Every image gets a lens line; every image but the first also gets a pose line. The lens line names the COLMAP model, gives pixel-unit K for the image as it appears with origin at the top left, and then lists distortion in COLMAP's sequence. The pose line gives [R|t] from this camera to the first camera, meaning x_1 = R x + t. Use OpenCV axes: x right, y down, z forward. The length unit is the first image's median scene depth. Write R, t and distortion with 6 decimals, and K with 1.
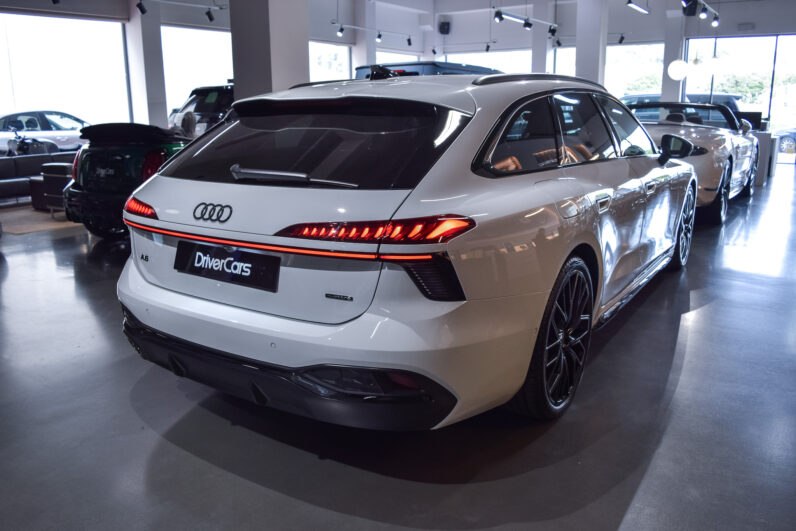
lens RADIAL K [[631.6, 0, 398.0], [0, 631.6, 265.5], [0, 0, 1]] dist [-0.103834, 0.046243]
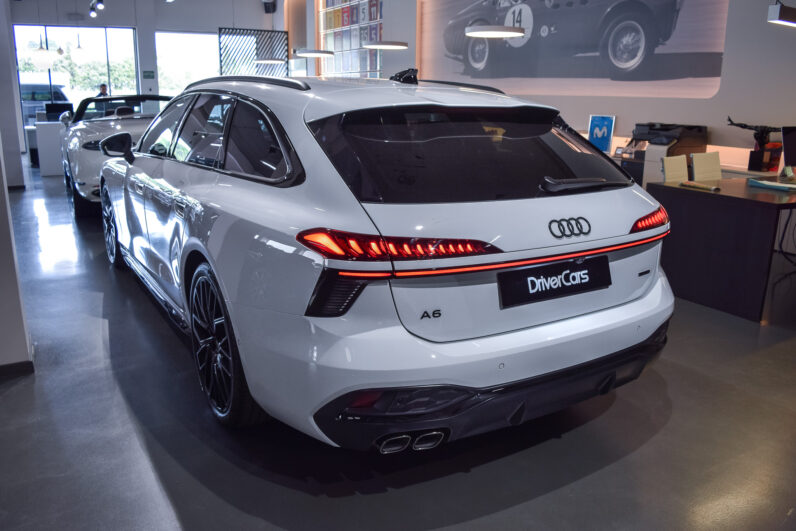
lens RADIAL K [[631.6, 0, 398.0], [0, 631.6, 265.5], [0, 0, 1]] dist [-0.103834, 0.046243]
pose [[0.437512, -0.220412, 0.871781, -1.216800], [0.203142, 0.968657, 0.142956, -0.210947], [-0.875966, 0.114550, 0.468574, 0.756844]]
